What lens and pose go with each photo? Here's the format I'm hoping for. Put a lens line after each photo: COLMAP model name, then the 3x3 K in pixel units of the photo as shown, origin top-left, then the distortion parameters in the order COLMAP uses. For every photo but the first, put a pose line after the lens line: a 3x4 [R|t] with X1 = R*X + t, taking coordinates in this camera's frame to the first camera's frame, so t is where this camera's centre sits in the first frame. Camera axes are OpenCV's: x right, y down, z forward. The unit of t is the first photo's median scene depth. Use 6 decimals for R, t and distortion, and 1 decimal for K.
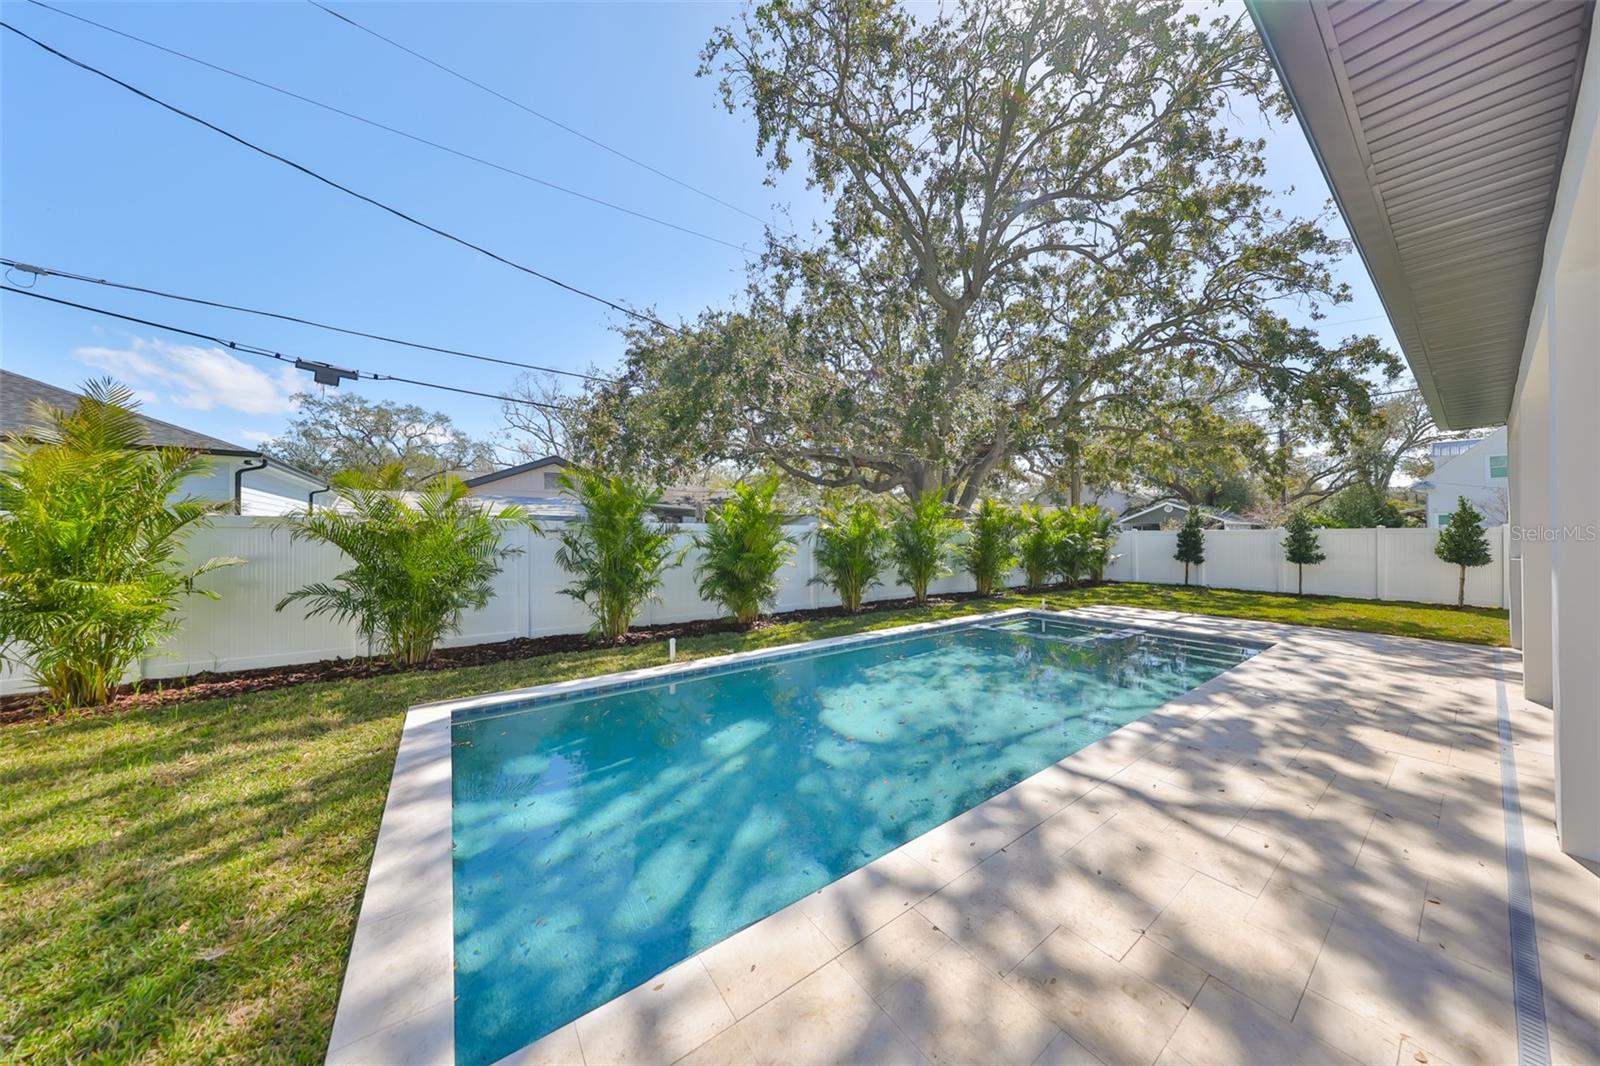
lens RADIAL K [[503.4, 0, 791.9], [0, 503.4, 535.0], [0, 0, 1]] dist [0.001313, 0.000045]
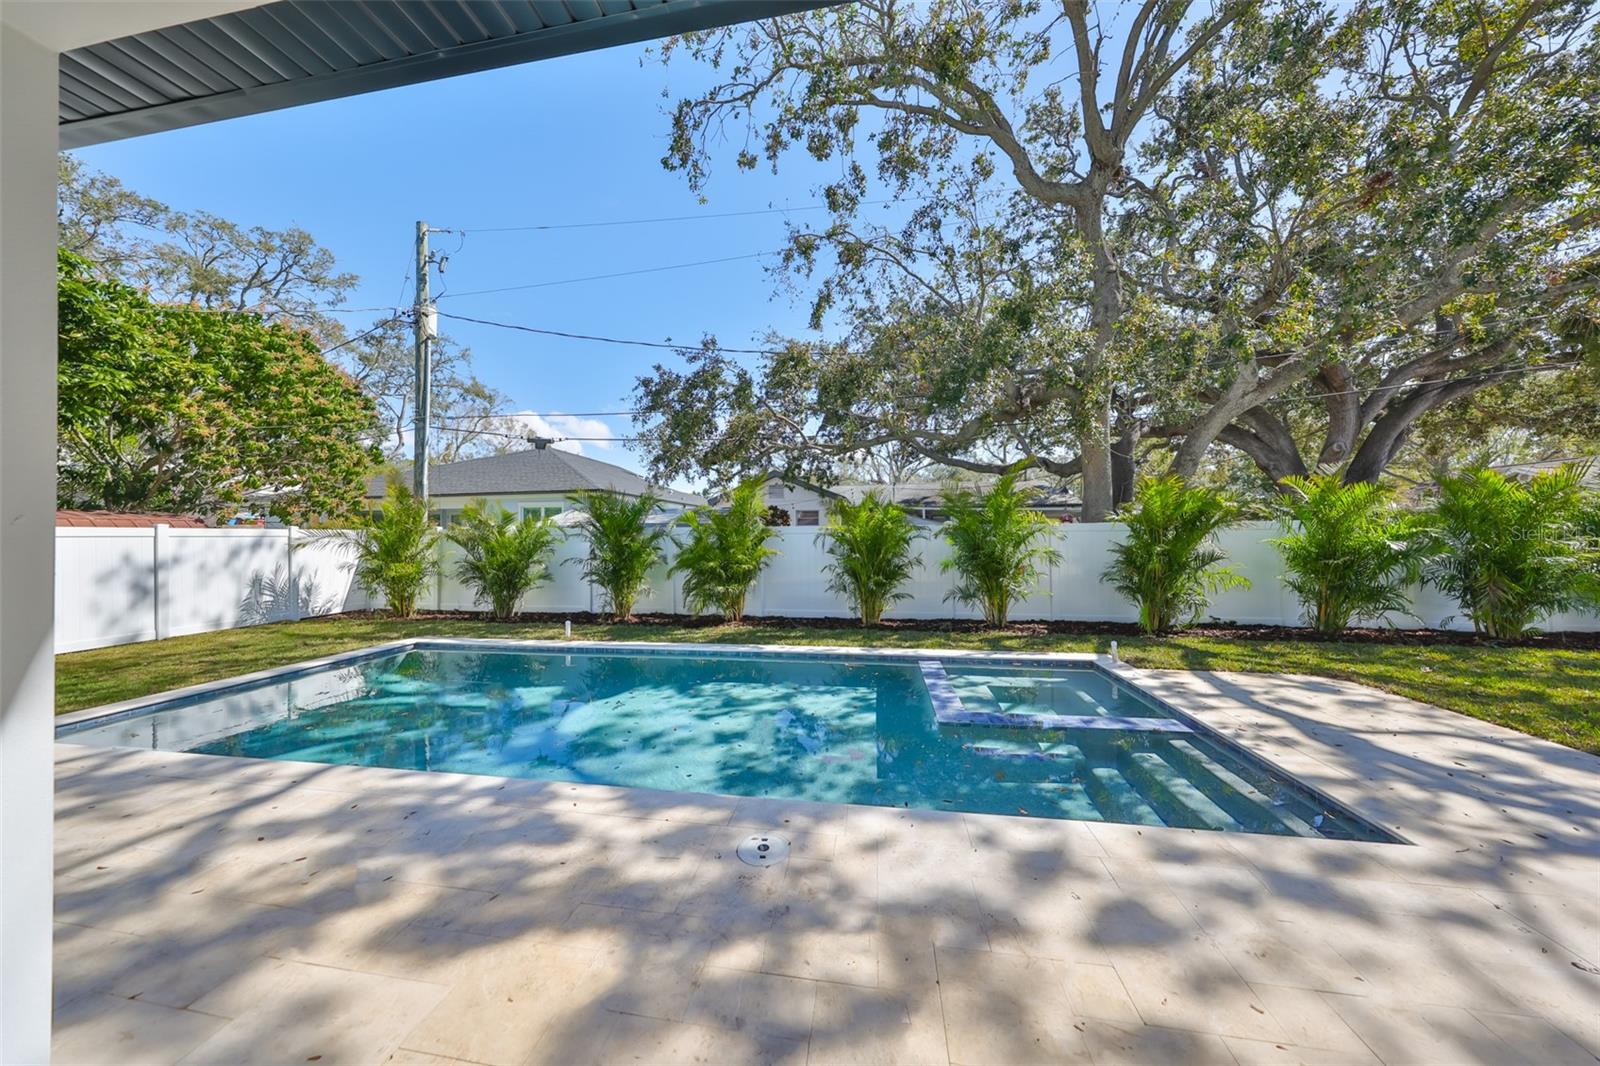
lens RADIAL K [[503.4, 0, 791.9], [0, 503.4, 535.0], [0, 0, 1]] dist [0.001313, 0.000045]
pose [[0.702255, -0.004349, -0.711912, 1.608070], [-0.000067, 0.999981, -0.006175, 0.004000], [0.711925, 0.004384, 0.702242, 0.802593]]
